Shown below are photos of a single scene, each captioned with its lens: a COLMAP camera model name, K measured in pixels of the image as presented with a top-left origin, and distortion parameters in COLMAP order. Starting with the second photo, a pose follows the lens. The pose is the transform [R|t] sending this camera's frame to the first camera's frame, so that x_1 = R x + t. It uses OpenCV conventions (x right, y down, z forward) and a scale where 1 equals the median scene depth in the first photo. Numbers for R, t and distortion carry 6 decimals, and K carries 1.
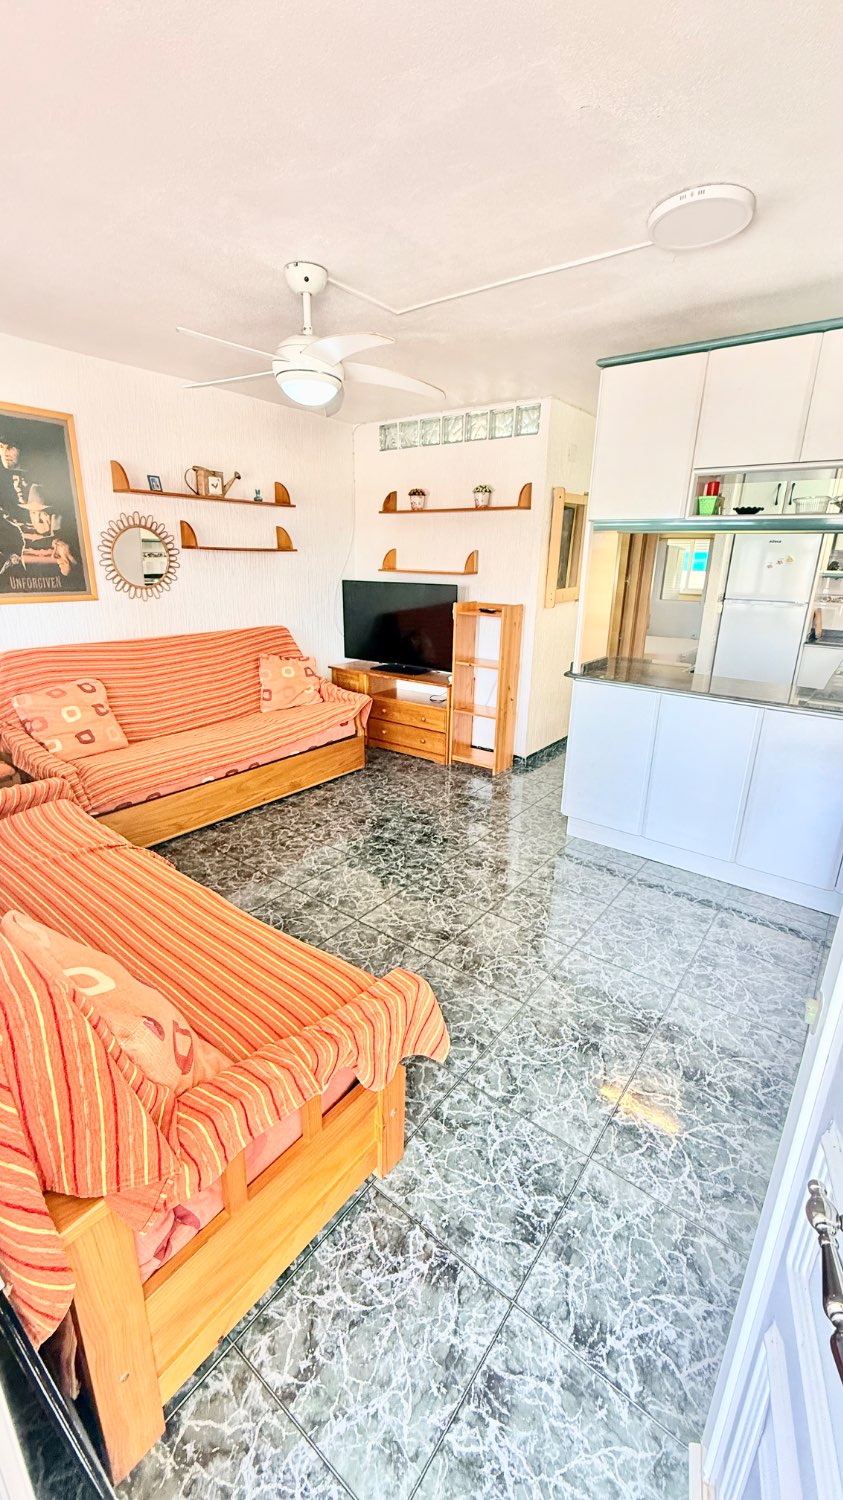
lens RADIAL K [[597.5, 0, 417.0], [0, 597.5, 743.3], [0, 0, 1]] dist [-0.001000, 0.000326]
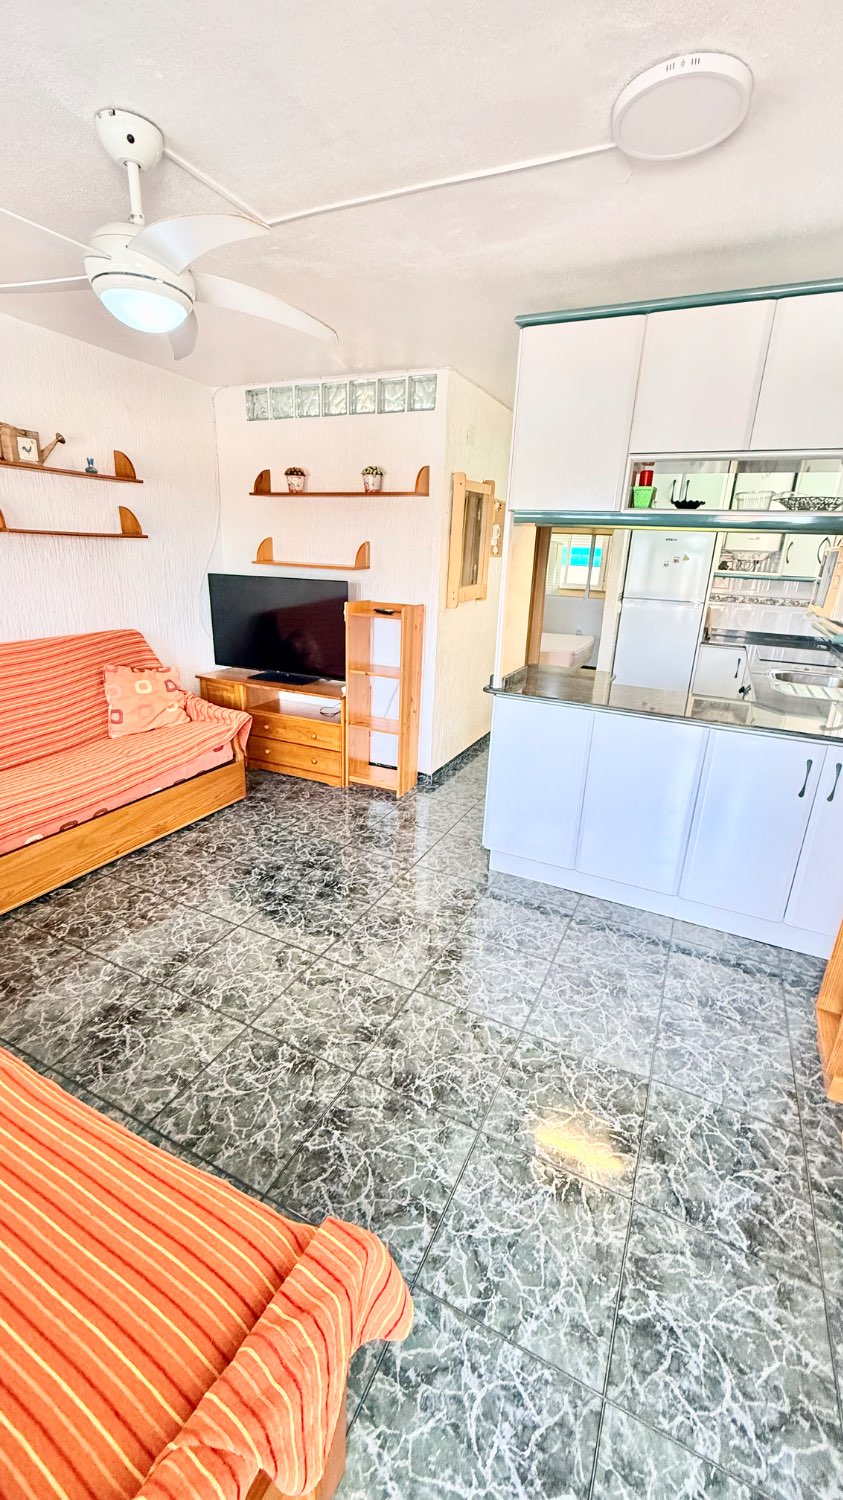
lens RADIAL K [[597.5, 0, 419.2], [0, 597.5, 742.2], [0, 0, 1]] dist [-0.001000, 0.000326]
pose [[0.978794, -0.044263, 0.200007, -0.017274], [0.041455, 0.998974, 0.018206, -0.052171], [-0.200608, -0.009528, 0.979625, 0.153762]]
